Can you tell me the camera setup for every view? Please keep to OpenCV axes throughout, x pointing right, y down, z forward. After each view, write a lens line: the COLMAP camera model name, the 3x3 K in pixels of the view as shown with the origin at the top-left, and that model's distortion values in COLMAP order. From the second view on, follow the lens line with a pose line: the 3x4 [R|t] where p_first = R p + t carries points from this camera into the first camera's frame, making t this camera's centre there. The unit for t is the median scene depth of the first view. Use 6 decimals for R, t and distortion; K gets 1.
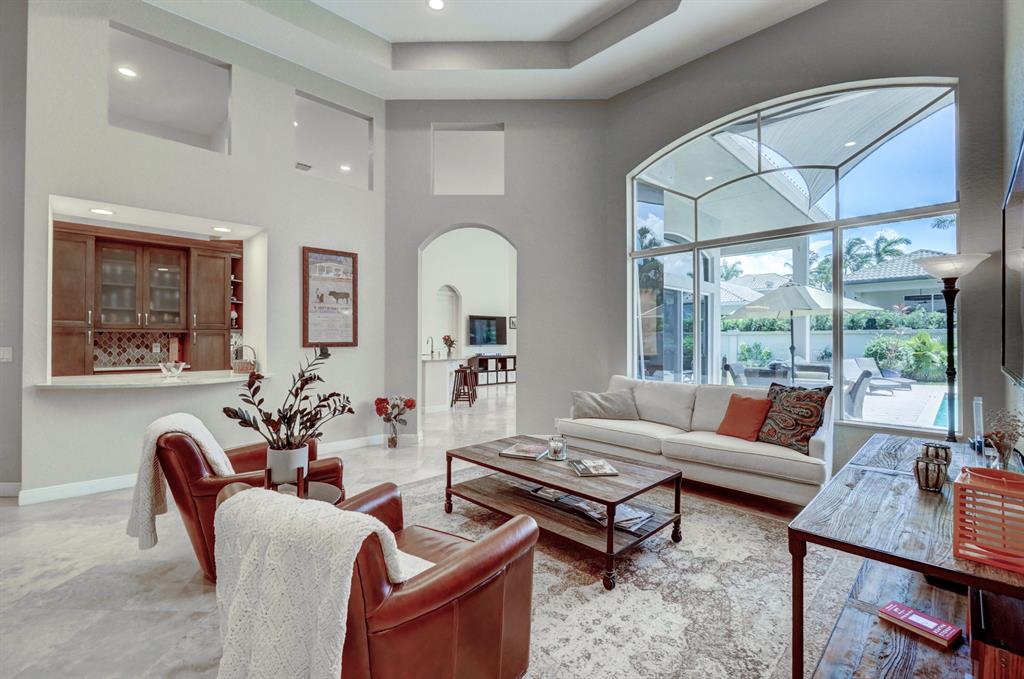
lens RADIAL K [[447.1, 0, 509.0], [0, 447.1, 336.6], [0, 0, 1]] dist [-0.002233, -0.000459]
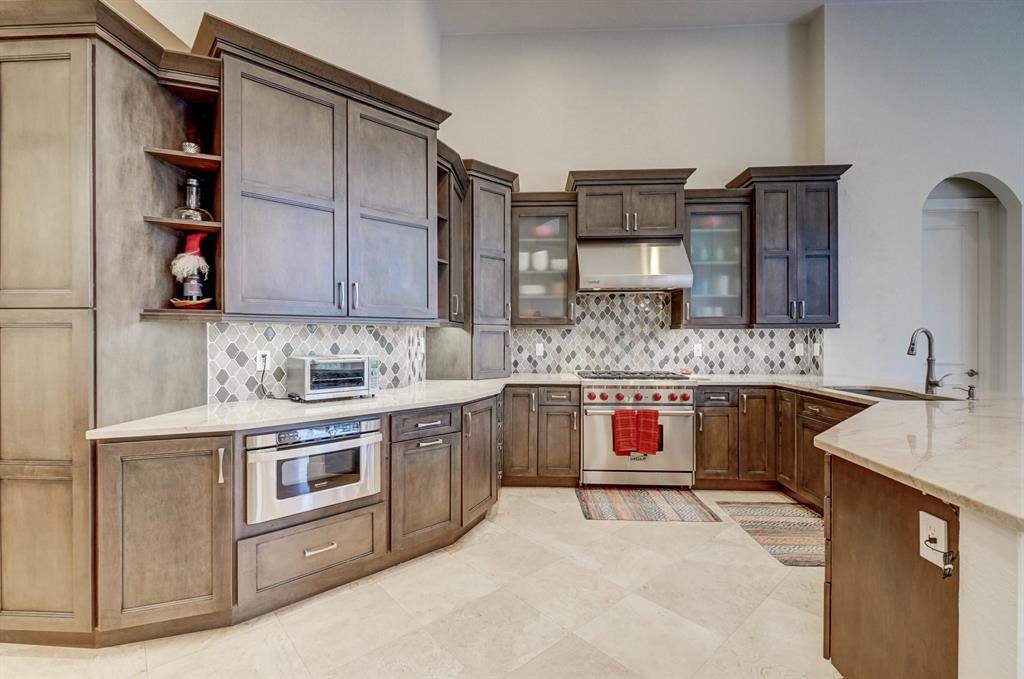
lens RADIAL K [[447.1, 0, 509.0], [0, 447.1, 336.6], [0, 0, 1]] dist [-0.002233, -0.000459]
pose [[0.678024, 0.001401, -0.735039, -0.117631], [0.006188, 0.999952, 0.007614, 0.000875], [0.735014, -0.009710, 0.677982, 0.498032]]
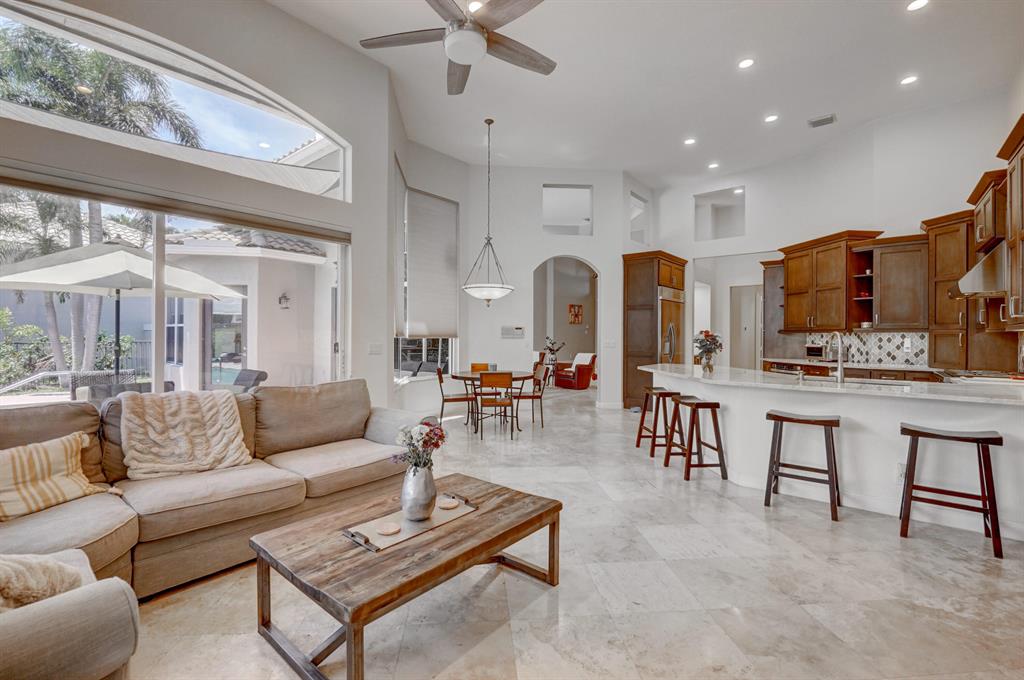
lens RADIAL K [[447.1, 0, 509.0], [0, 447.1, 337.1], [0, 0, 1]] dist [-0.002233, -0.000459]
pose [[-0.994957, -0.001273, -0.100291, 0.099810], [-0.000555, 0.999974, -0.007185, 0.005664], [0.100298, -0.007093, -0.994932, 1.072171]]
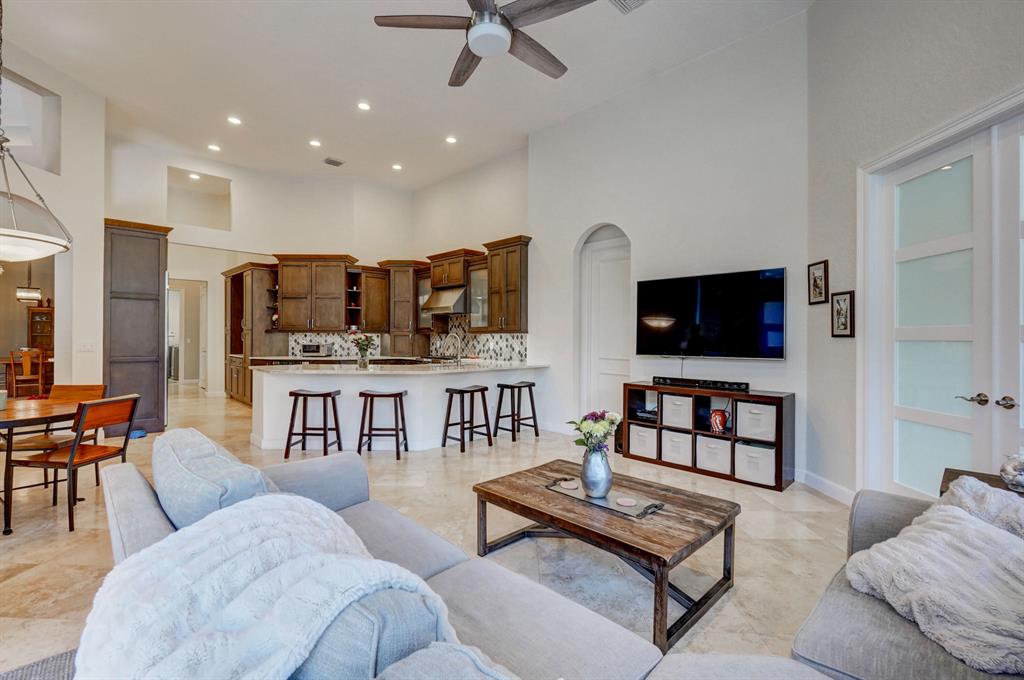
lens RADIAL K [[447.1, 0, 509.0], [0, 447.1, 337.1], [0, 0, 1]] dist [-0.002233, -0.000459]
pose [[-0.005049, -0.000217, -0.999987, 0.314587], [0.002816, 0.999996, -0.000232, 0.003368], [0.999983, -0.002817, -0.005049, 0.861003]]
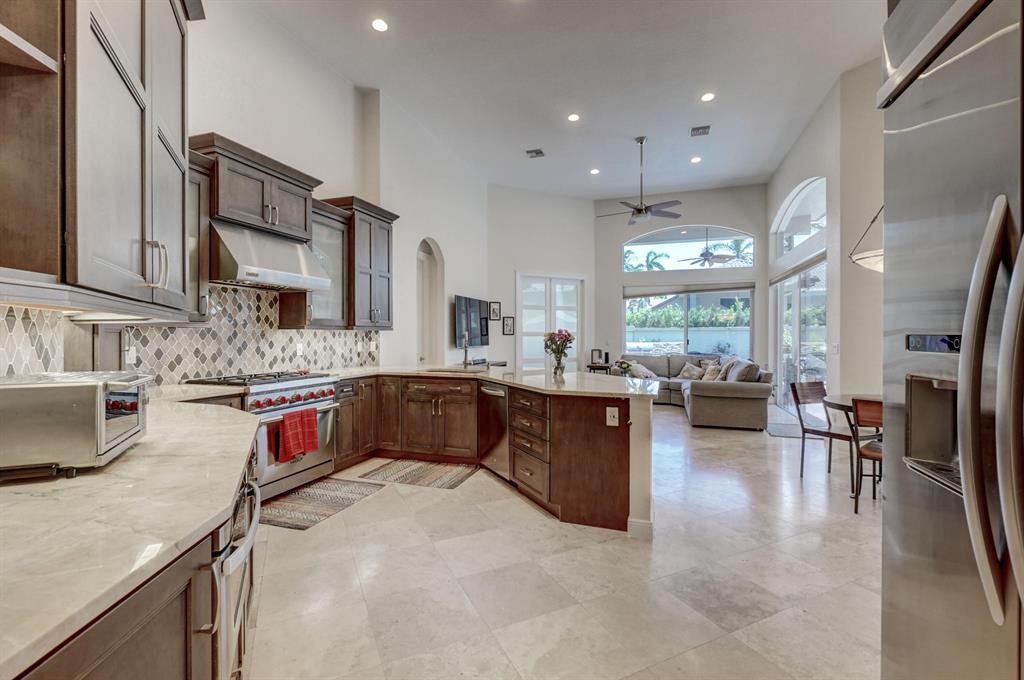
lens RADIAL K [[447.1, 0, 509.0], [0, 447.1, 337.1], [0, 0, 1]] dist [-0.002233, -0.000459]
pose [[0.892304, -0.000118, 0.451436, -0.282482], [-0.004757, 0.999942, 0.009663, 0.000530], [-0.451410, -0.010770, 0.892251, 0.439918]]
